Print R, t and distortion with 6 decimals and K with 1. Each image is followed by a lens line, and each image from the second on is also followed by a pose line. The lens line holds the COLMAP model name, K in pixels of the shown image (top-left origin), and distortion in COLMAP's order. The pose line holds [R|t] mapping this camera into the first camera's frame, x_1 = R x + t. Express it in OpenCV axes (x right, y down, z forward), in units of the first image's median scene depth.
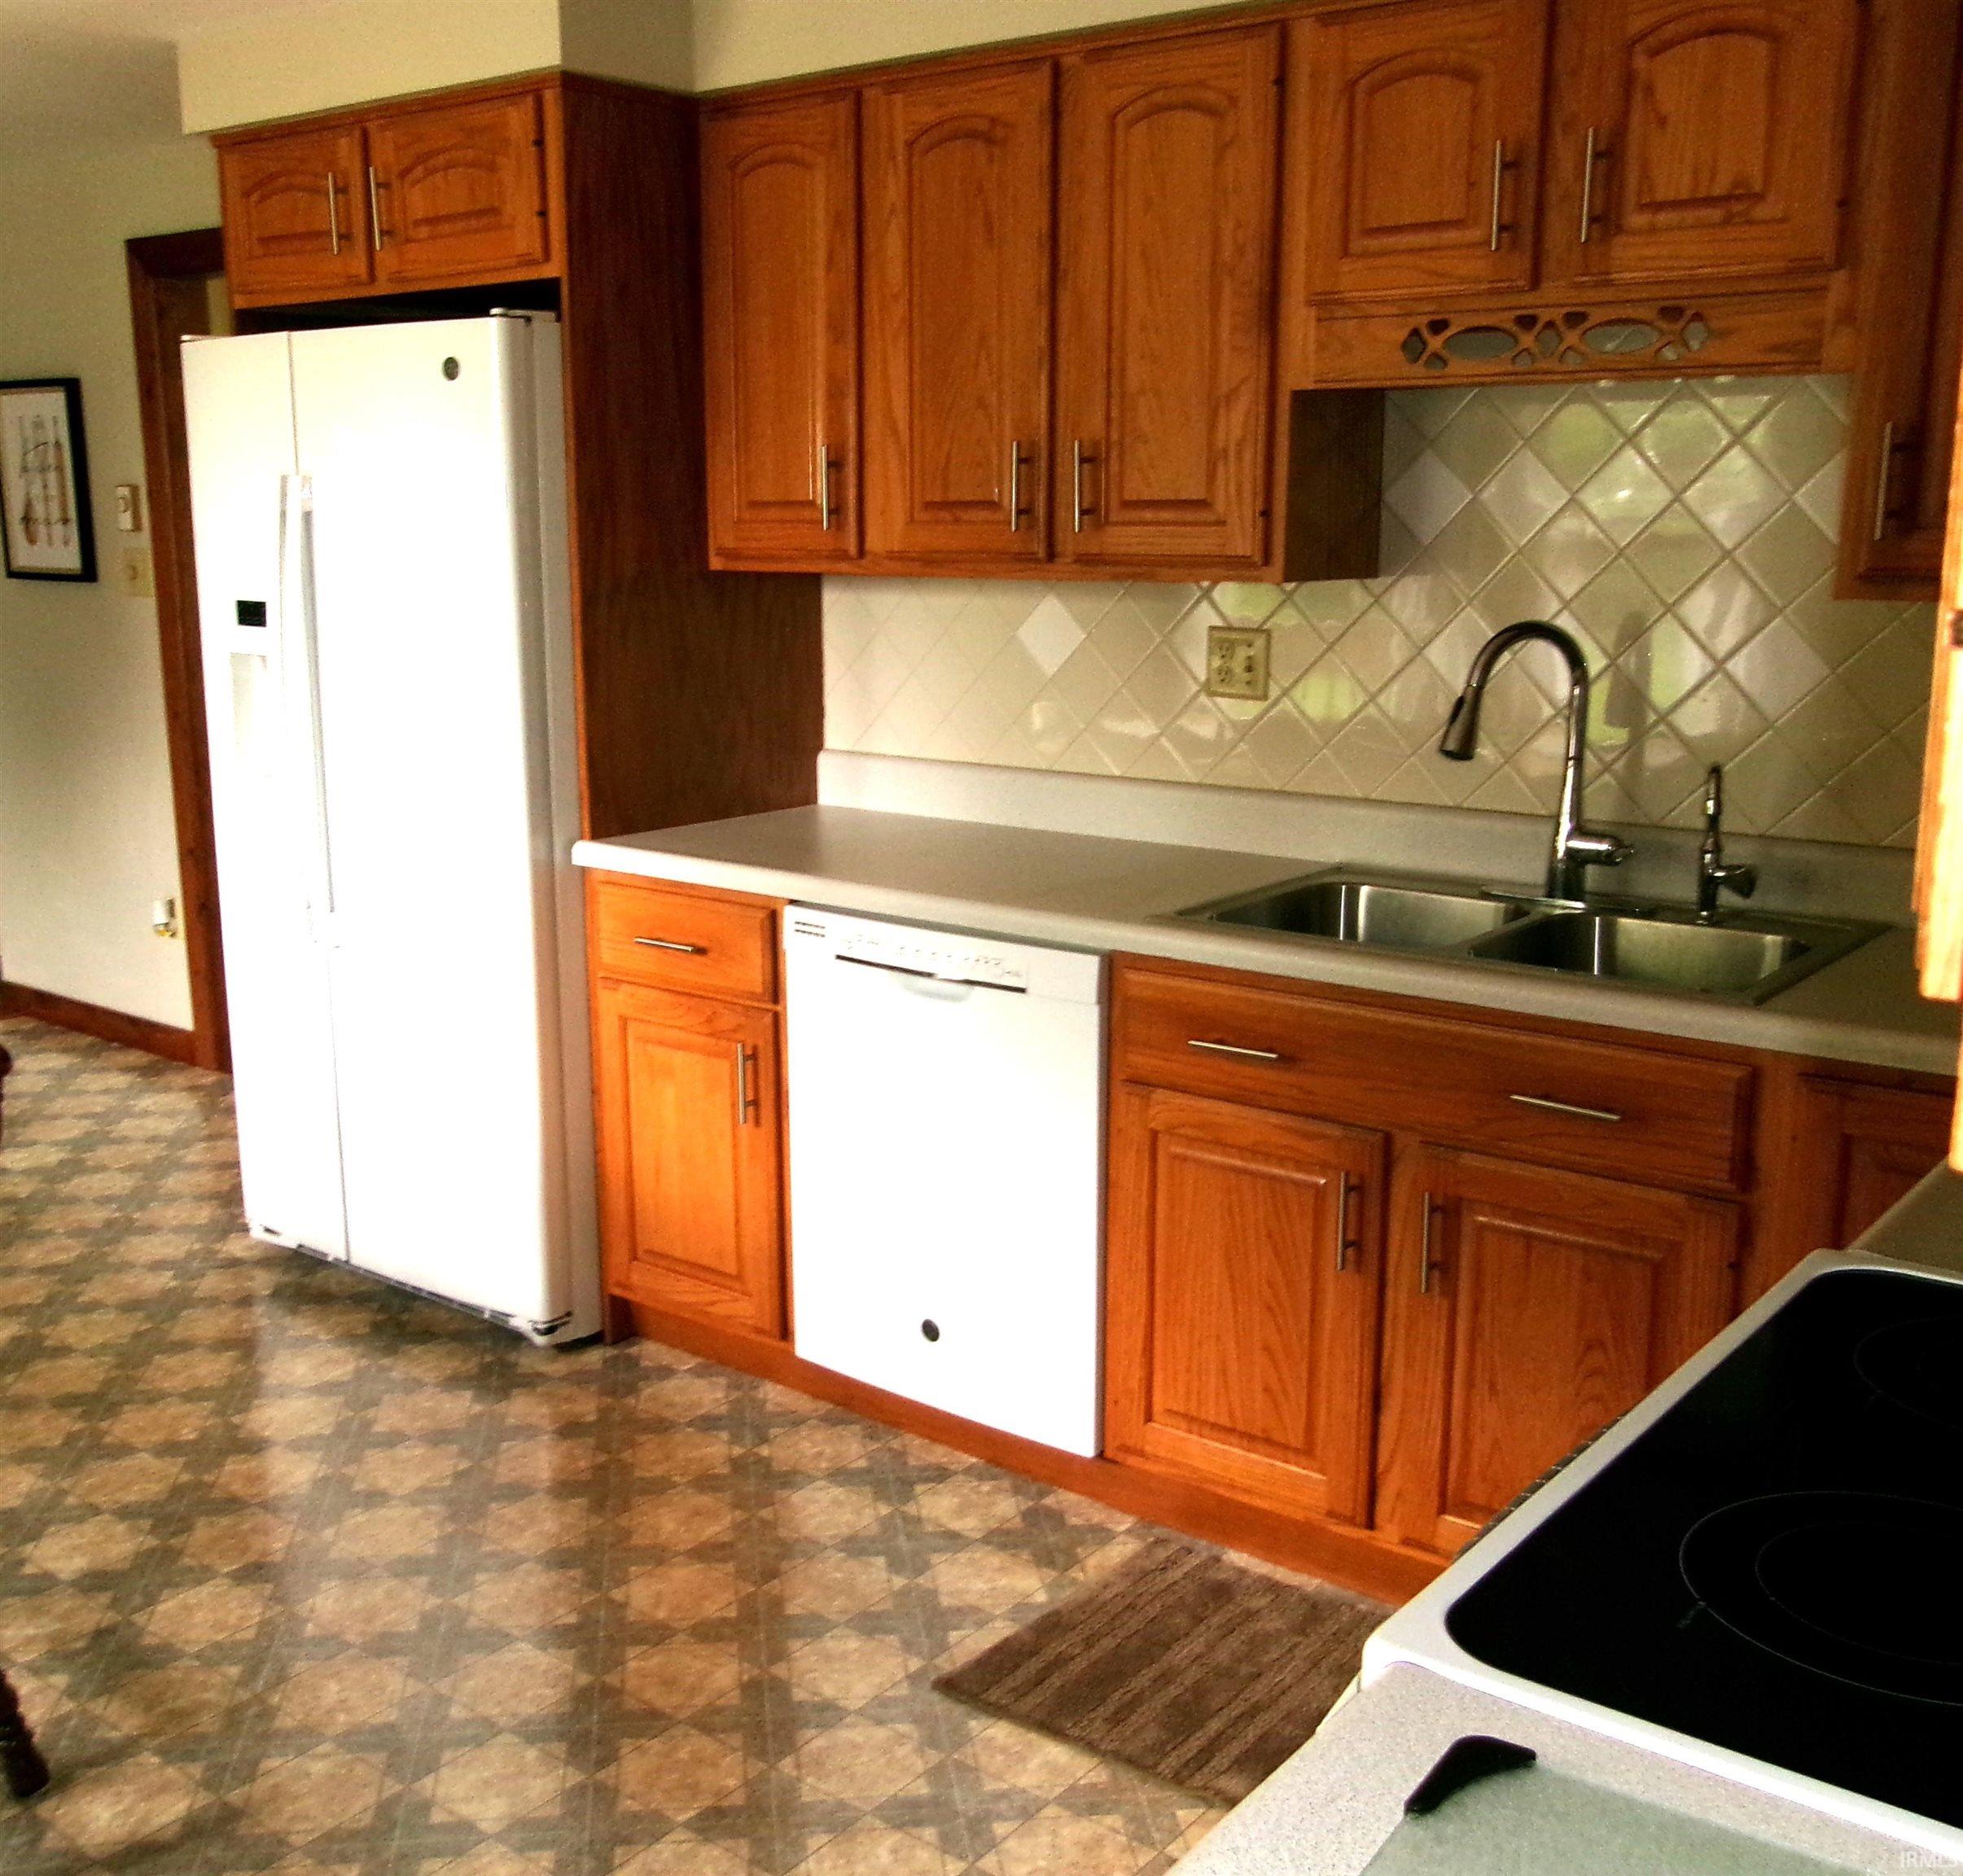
lens RADIAL K [[2167.5, 0, 920.7], [0, 2167.5, 990.8], [0, 0, 1]] dist [-0.005332, 0.000000]
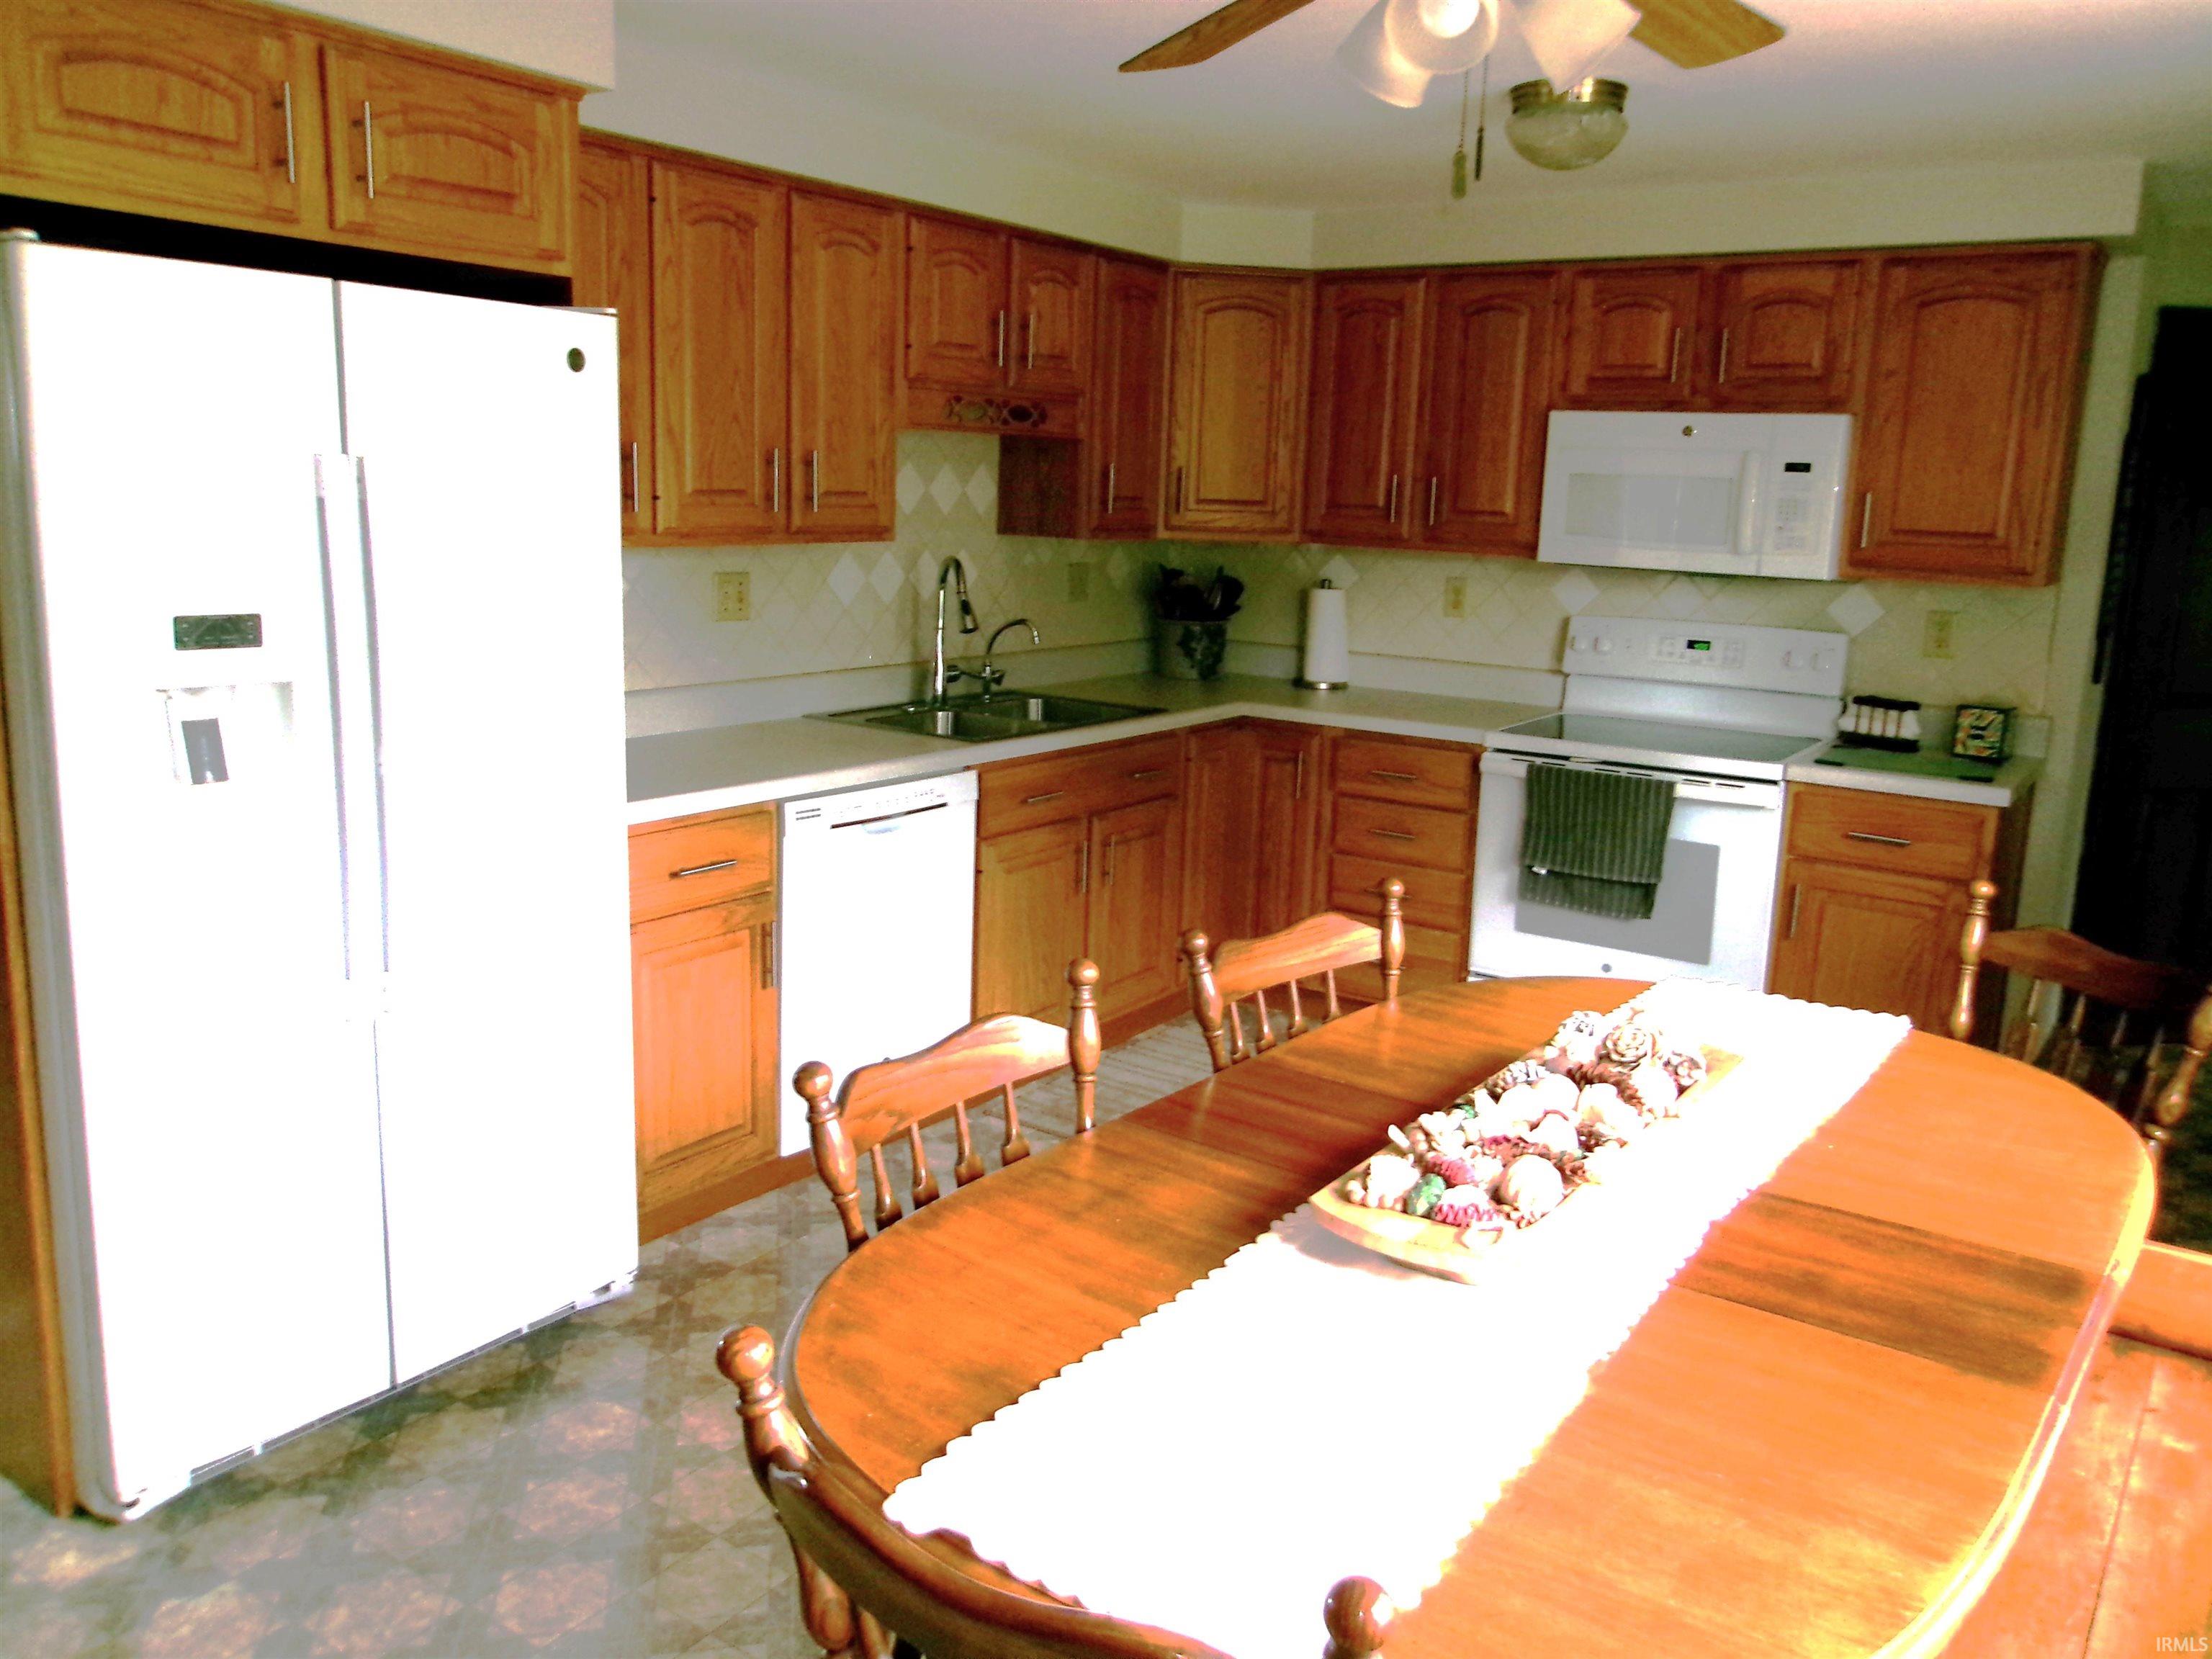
lens RADIAL K [[1727.1, 0, 1105.1], [0, 1727.1, 826.6], [0, 0, 1]] dist [-0.001147, 0.003189]
pose [[-0.082495, -0.191609, 0.977998, -1.063566], [0.199658, 0.958270, 0.204585, -0.194299], [-0.976387, 0.212142, -0.040796, 0.843025]]
